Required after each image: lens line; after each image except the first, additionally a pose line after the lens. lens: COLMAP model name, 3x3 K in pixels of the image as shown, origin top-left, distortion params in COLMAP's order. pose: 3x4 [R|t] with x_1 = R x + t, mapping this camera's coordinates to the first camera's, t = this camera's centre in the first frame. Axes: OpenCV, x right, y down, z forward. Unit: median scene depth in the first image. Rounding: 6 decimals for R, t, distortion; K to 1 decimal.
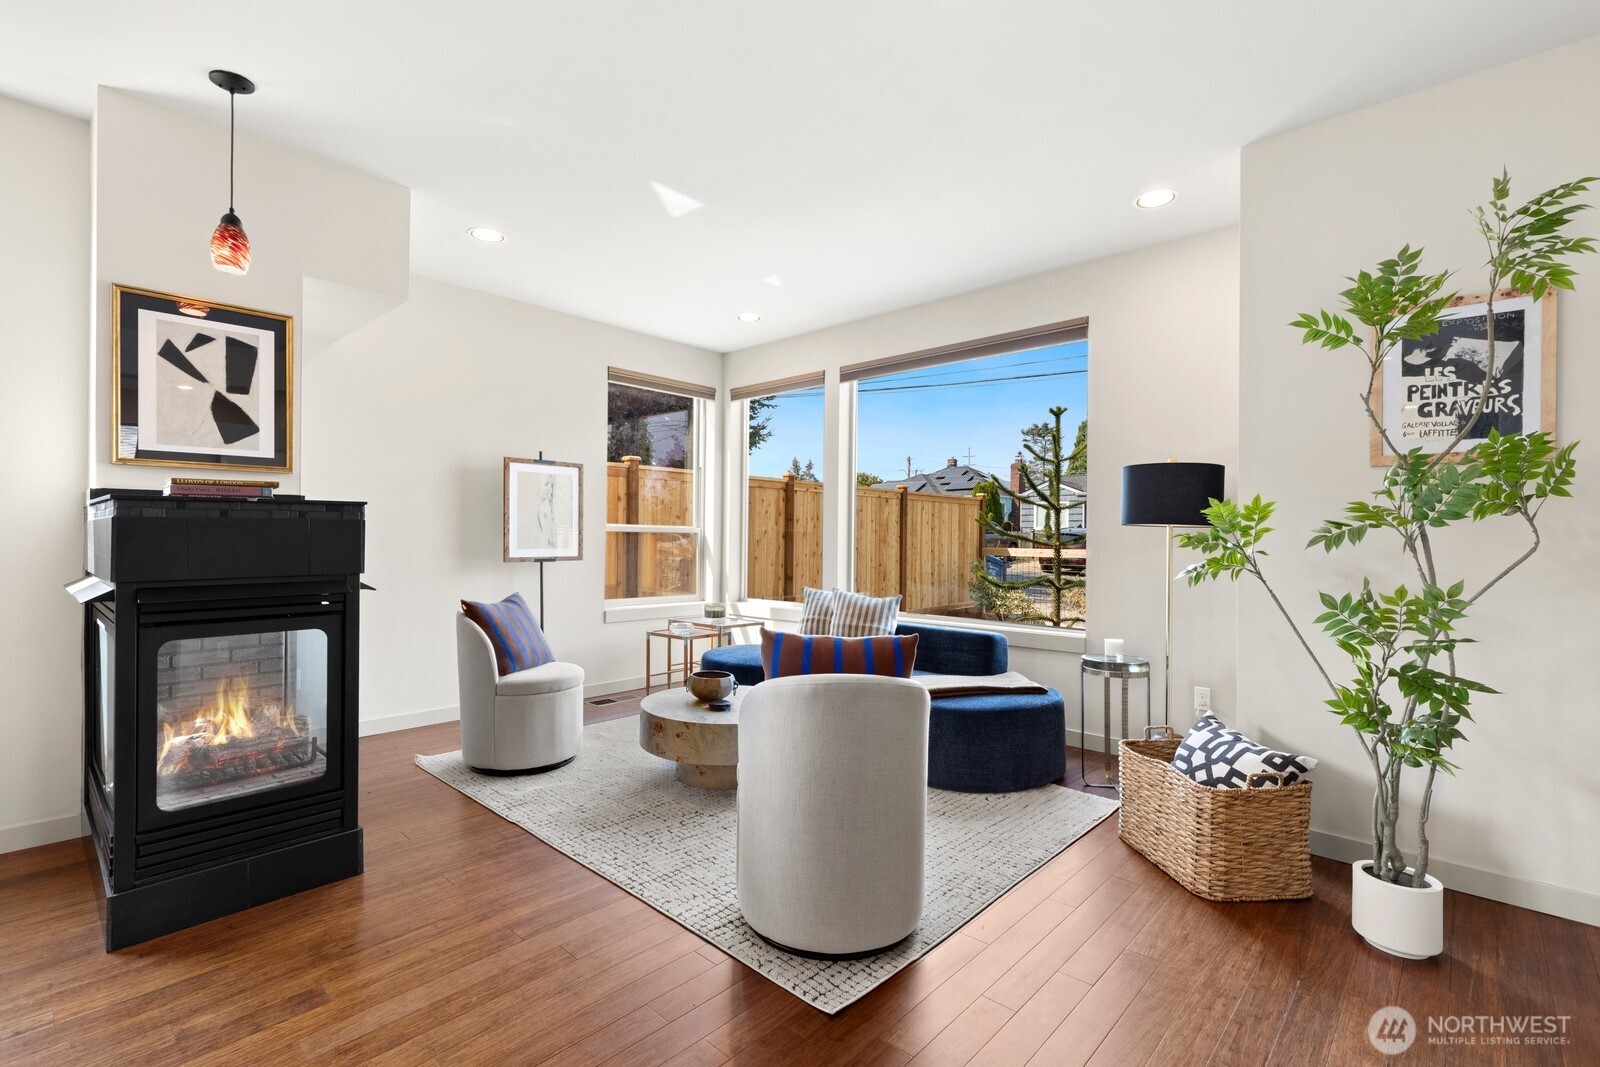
lens RADIAL K [[719.0, 0, 803.1], [0, 719.0, 532.9], [0, 0, 1]] dist [0.004759, 0.001052]
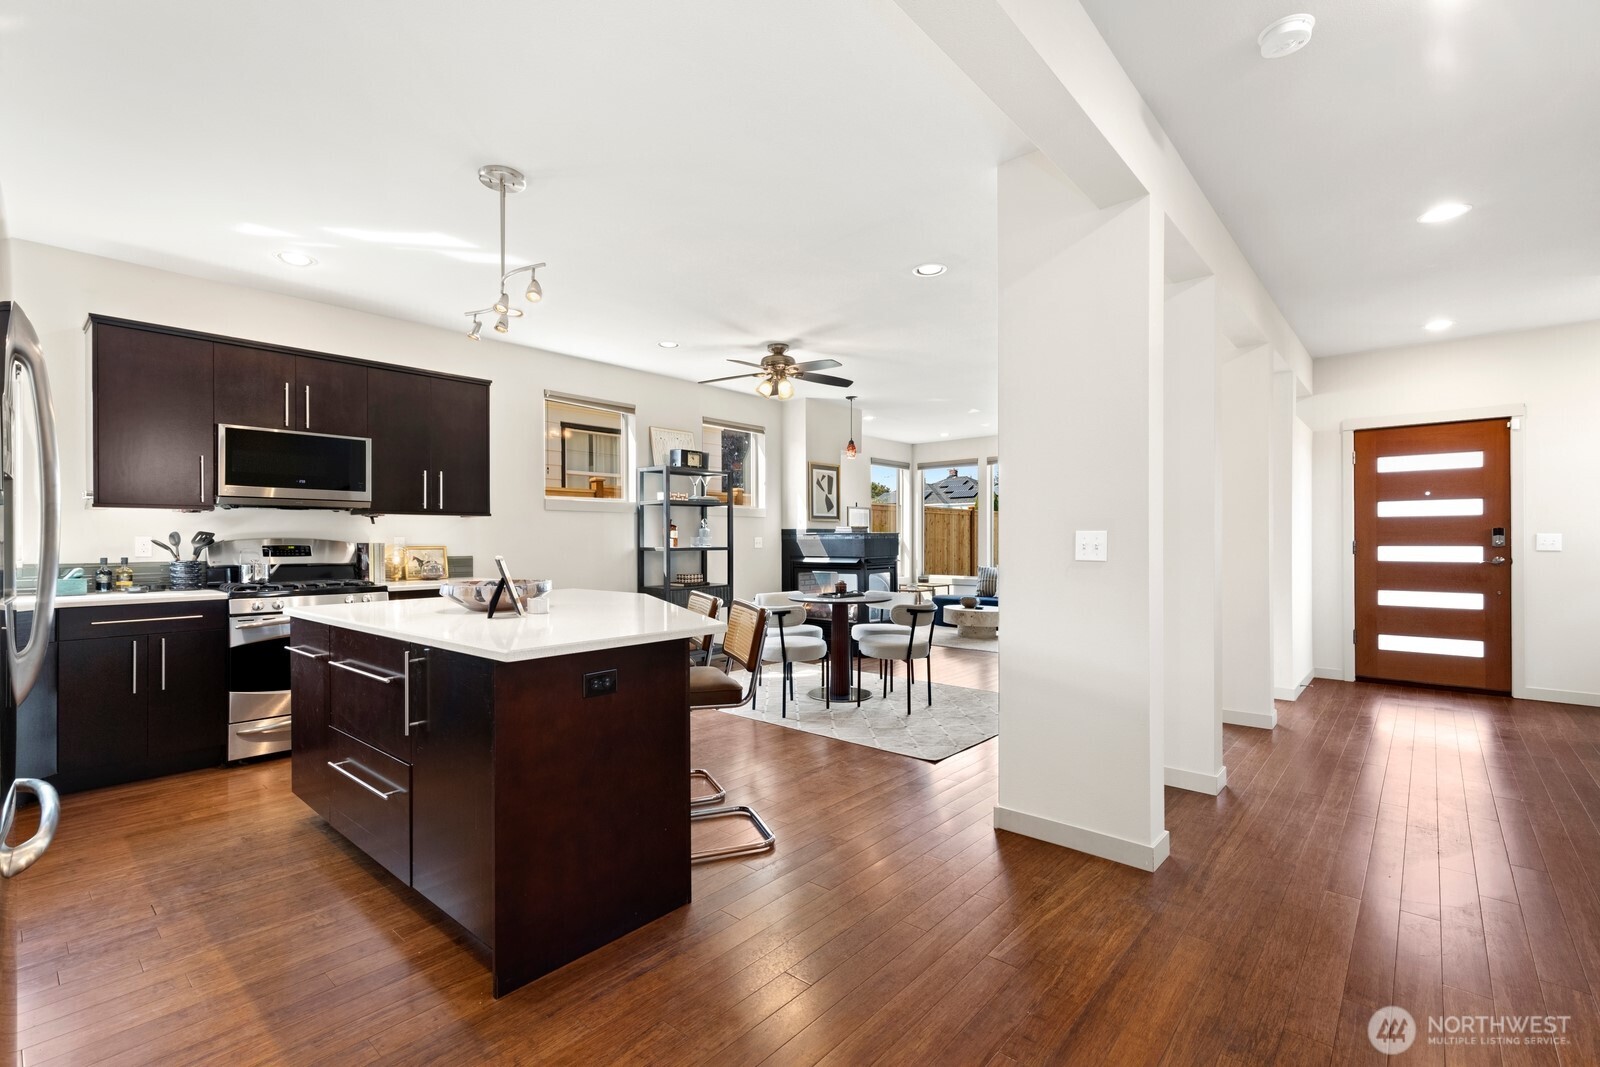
lens RADIAL K [[719.0, 0, 803.5], [0, 719.0, 532.6], [0, 0, 1]] dist [0.004759, 0.001052]
pose [[0.999379, -0.010296, 0.033687, -0.990142], [0.010437, 0.999937, -0.004014, -0.030532], [-0.033644, 0.004363, 0.999424, -1.859090]]
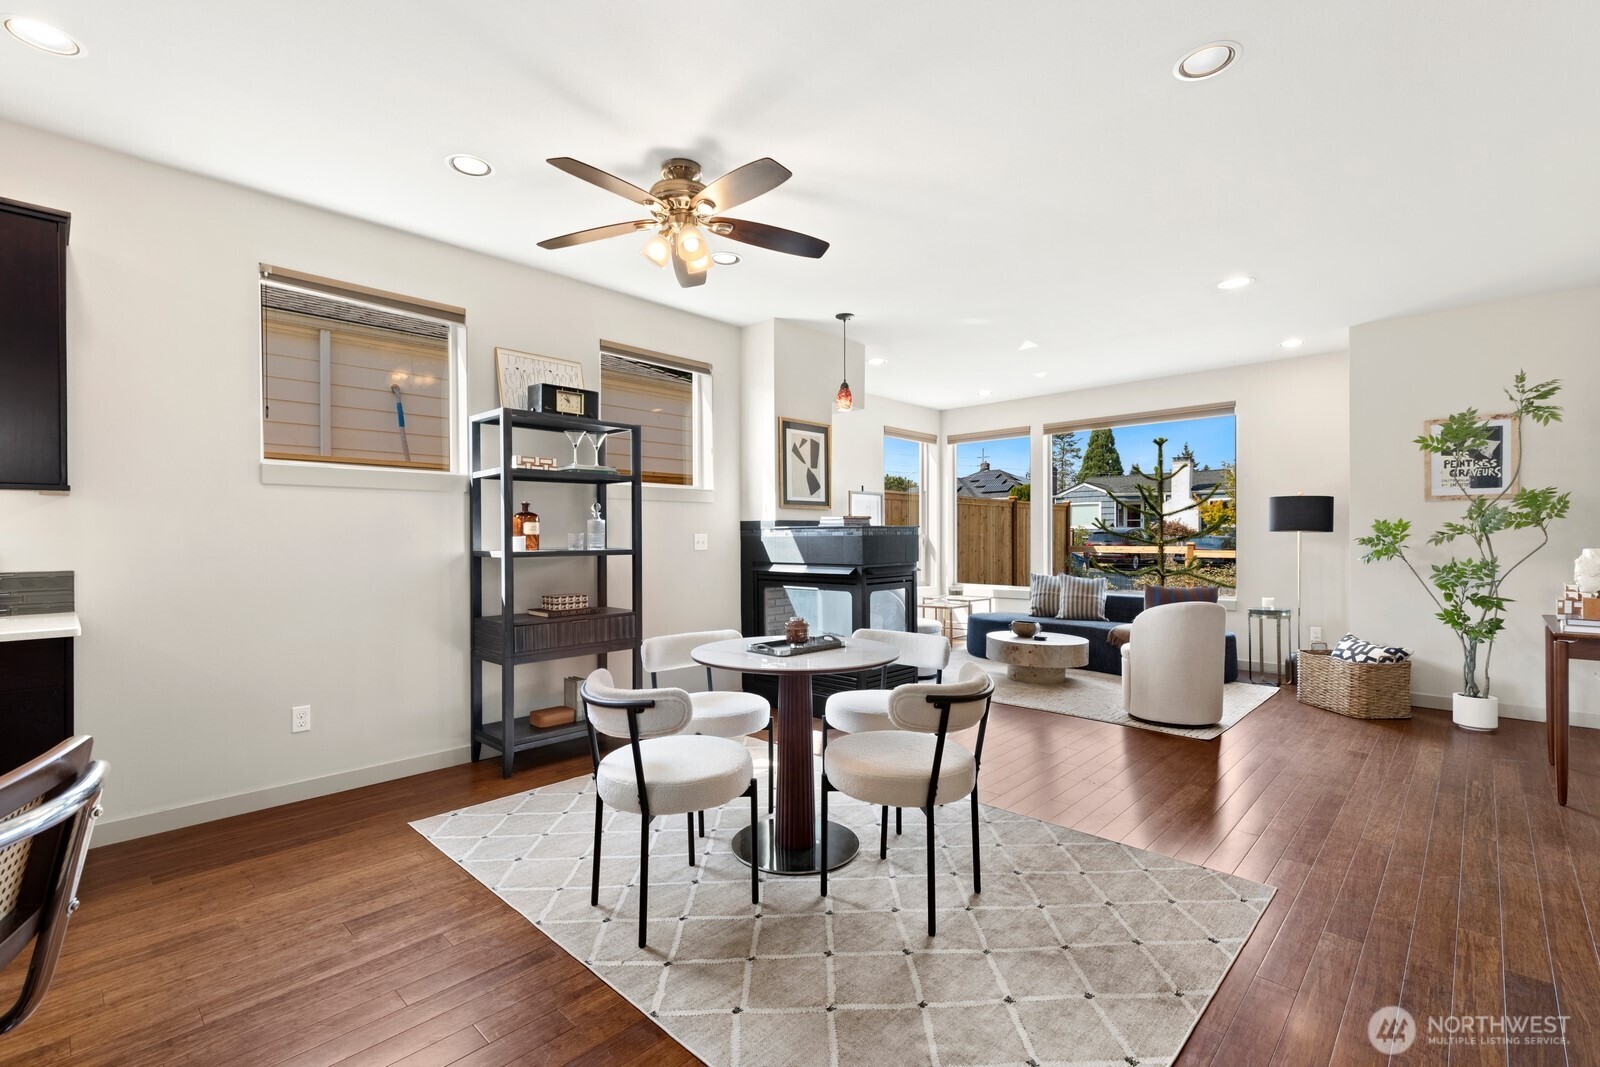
lens RADIAL K [[719.0, 0, 798.3], [0, 719.0, 538.9], [0, 0, 1]] dist [0.004759, 0.001052]
pose [[0.999857, -0.011999, -0.011951, -0.808142], [0.012081, 0.999904, 0.006814, -0.021623], [0.011868, -0.006957, 0.999905, -0.887734]]
